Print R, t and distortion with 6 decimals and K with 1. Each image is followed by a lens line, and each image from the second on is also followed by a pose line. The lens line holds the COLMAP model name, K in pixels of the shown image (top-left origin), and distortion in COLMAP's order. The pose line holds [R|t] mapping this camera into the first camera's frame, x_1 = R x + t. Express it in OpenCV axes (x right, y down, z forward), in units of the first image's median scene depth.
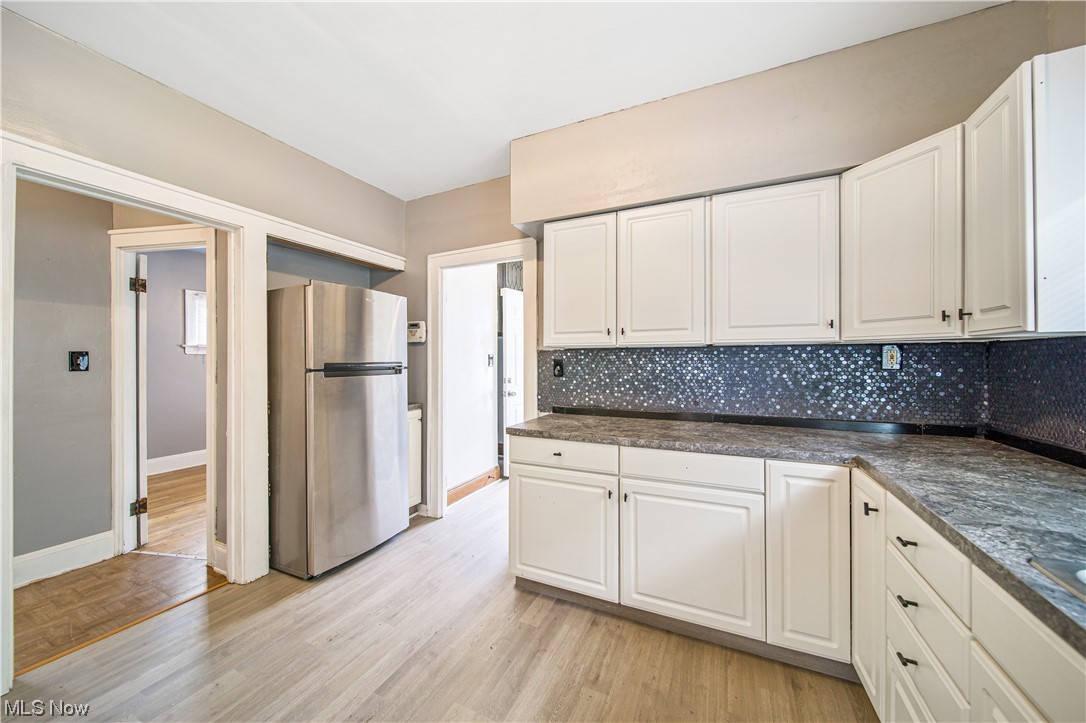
lens RADIAL K [[386.0, 0, 545.6], [0, 386.0, 356.9], [0, 0, 1]] dist [0.000095, -0.000004]
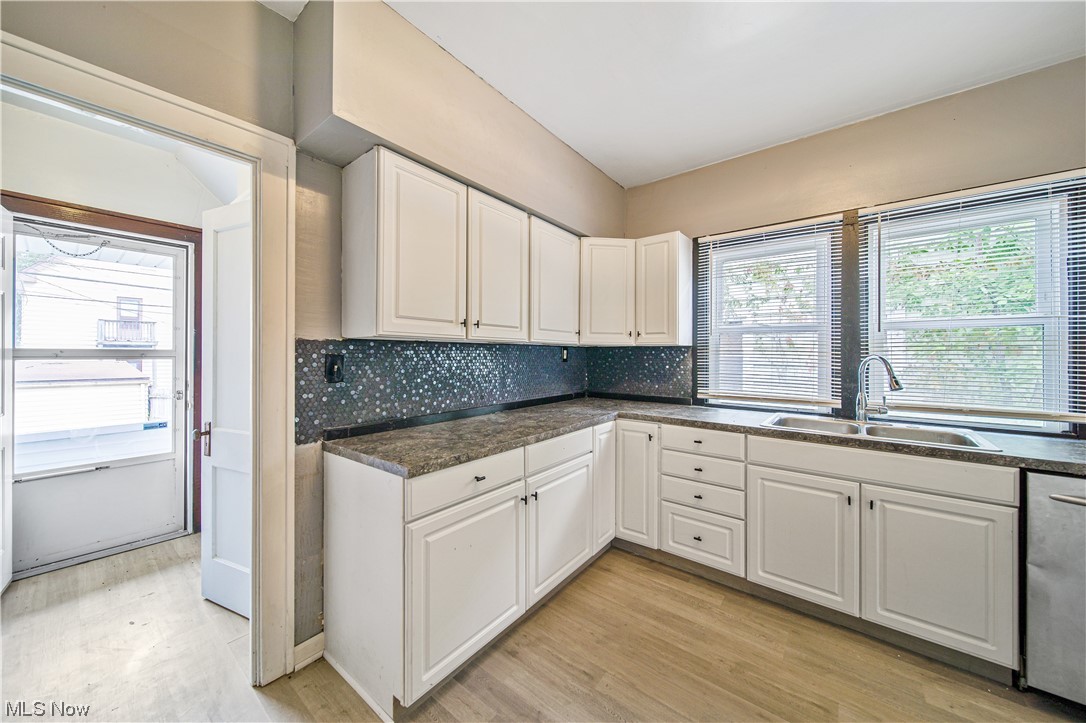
lens RADIAL K [[380.8, 0, 550.1], [0, 380.8, 353.2], [0, 0, 1]] dist [0.001132, 0.000001]
pose [[0.218825, 0.007545, 0.975735, -0.568494], [-0.010243, 0.999933, -0.005435, 0.003806], [-0.975710, -0.008805, 0.218888, 0.583375]]
